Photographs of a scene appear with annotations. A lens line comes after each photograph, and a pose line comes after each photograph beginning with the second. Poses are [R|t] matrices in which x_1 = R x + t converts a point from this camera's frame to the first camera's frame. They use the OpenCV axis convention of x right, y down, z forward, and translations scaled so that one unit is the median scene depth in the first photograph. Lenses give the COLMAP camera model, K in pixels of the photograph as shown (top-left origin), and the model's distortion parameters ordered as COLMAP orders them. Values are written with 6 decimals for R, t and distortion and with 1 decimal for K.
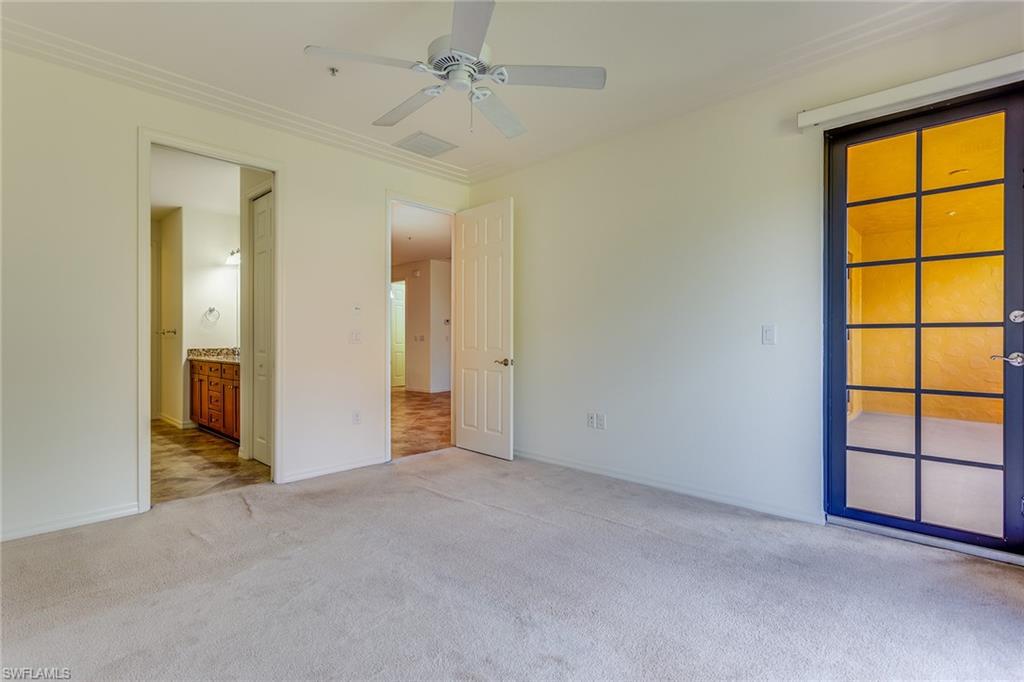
lens RADIAL K [[488.7, 0, 515.0], [0, 488.7, 340.3], [0, 0, 1]] dist [0.004875, -0.000566]
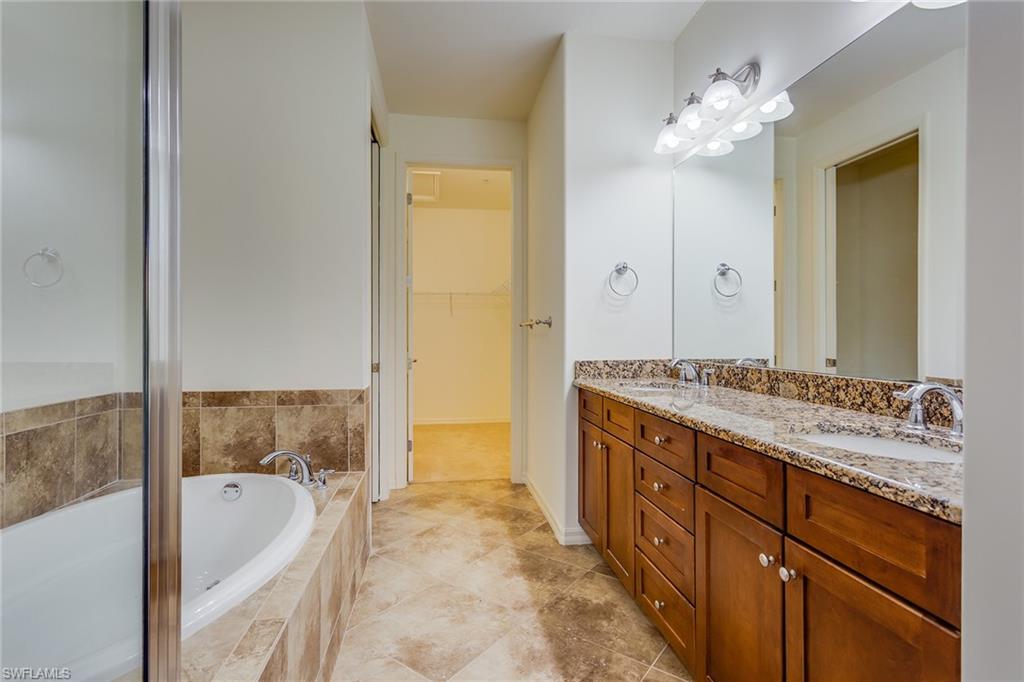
lens RADIAL K [[488.7, 0, 512.4], [0, 488.7, 339.2], [0, 0, 1]] dist [0.004875, -0.000566]
pose [[0.782291, -0.002078, -0.622910, -0.440450], [-0.000998, 0.999989, -0.004590, 0.000774], [0.622912, 0.004212, 0.782280, 0.625892]]
